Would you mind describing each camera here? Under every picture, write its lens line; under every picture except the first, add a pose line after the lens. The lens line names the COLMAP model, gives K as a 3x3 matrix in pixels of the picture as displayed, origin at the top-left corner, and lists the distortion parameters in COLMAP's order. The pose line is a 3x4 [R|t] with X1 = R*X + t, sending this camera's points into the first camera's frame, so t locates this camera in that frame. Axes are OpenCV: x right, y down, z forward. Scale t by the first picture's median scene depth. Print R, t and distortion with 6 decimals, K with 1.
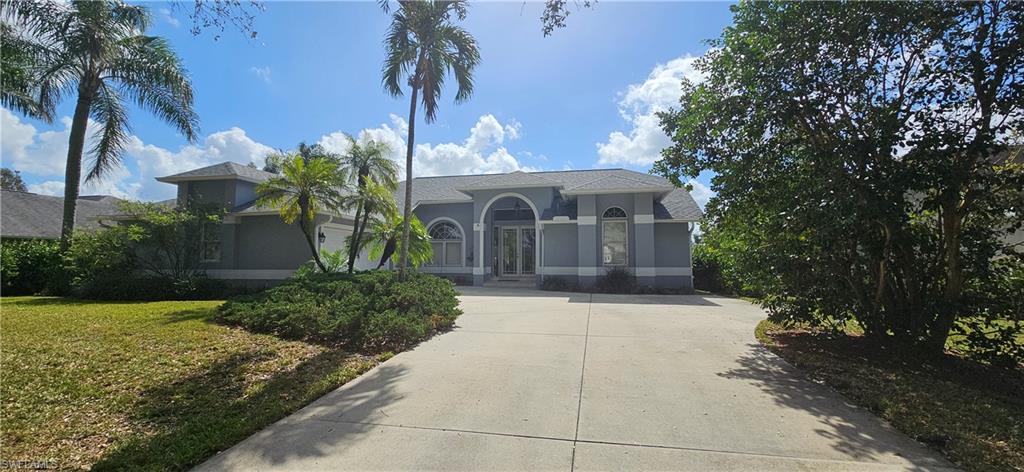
lens RADIAL K [[394.7, 0, 527.7], [0, 394.7, 231.9], [0, 0, 1]] dist [-0.000799, -0.000042]
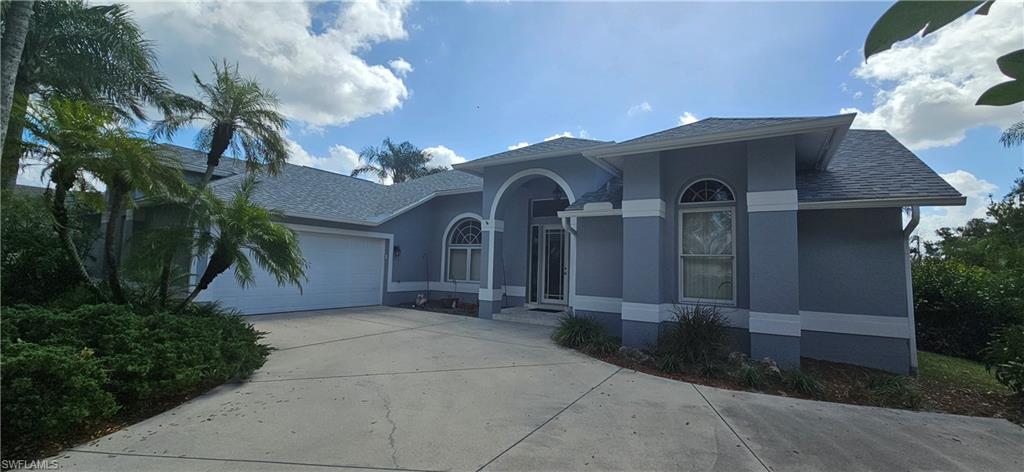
lens RADIAL K [[394.7, 0, 527.7], [0, 394.7, 231.9], [0, 0, 1]] dist [-0.000799, -0.000042]
pose [[0.927999, -0.005173, -0.372546, 0.198165], [-0.001317, 0.999852, -0.017165, 0.009234], [0.372579, 0.016420, 0.927855, 0.472982]]
